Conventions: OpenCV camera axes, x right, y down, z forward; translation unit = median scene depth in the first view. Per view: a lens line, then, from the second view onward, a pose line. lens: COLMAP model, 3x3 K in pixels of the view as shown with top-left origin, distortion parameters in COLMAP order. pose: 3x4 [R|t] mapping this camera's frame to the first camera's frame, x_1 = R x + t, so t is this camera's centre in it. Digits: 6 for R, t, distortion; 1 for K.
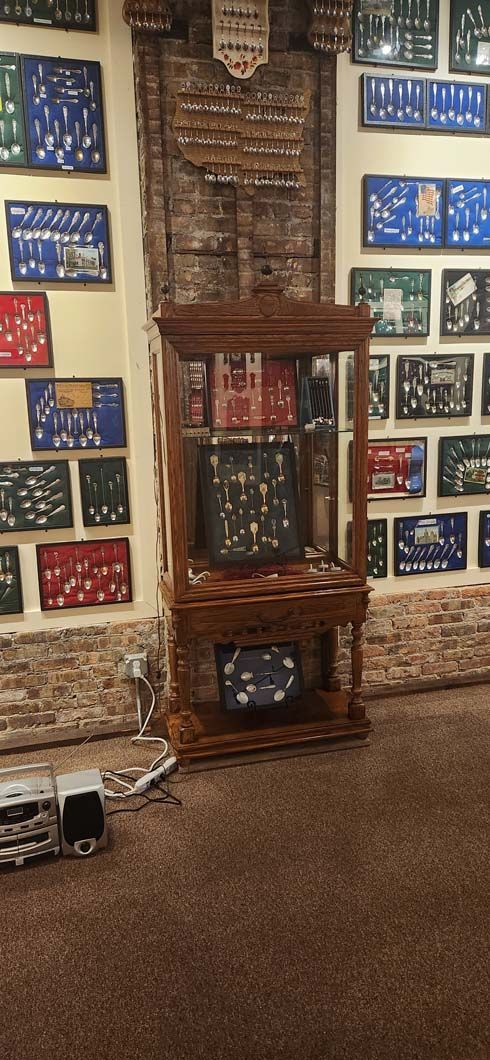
lens RADIAL K [[695.3, 0, 245.0], [0, 695.3, 530.0], [0, 0, 1]] dist [0.054958, -0.065127]
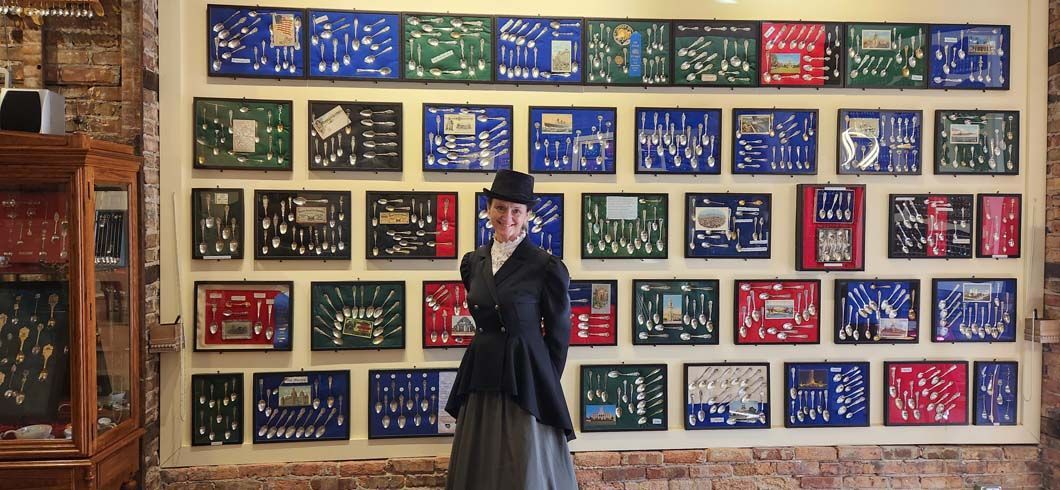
lens RADIAL K [[695.3, 0, 529.6], [0, 695.3, 227.8], [0, 0, 1]] dist [0.054958, -0.065127]
pose [[0.990295, 0.029208, -0.135876, 0.686207], [-0.053705, 0.982146, -0.180290, -0.058045], [0.128184, 0.185837, 0.974183, 0.173789]]
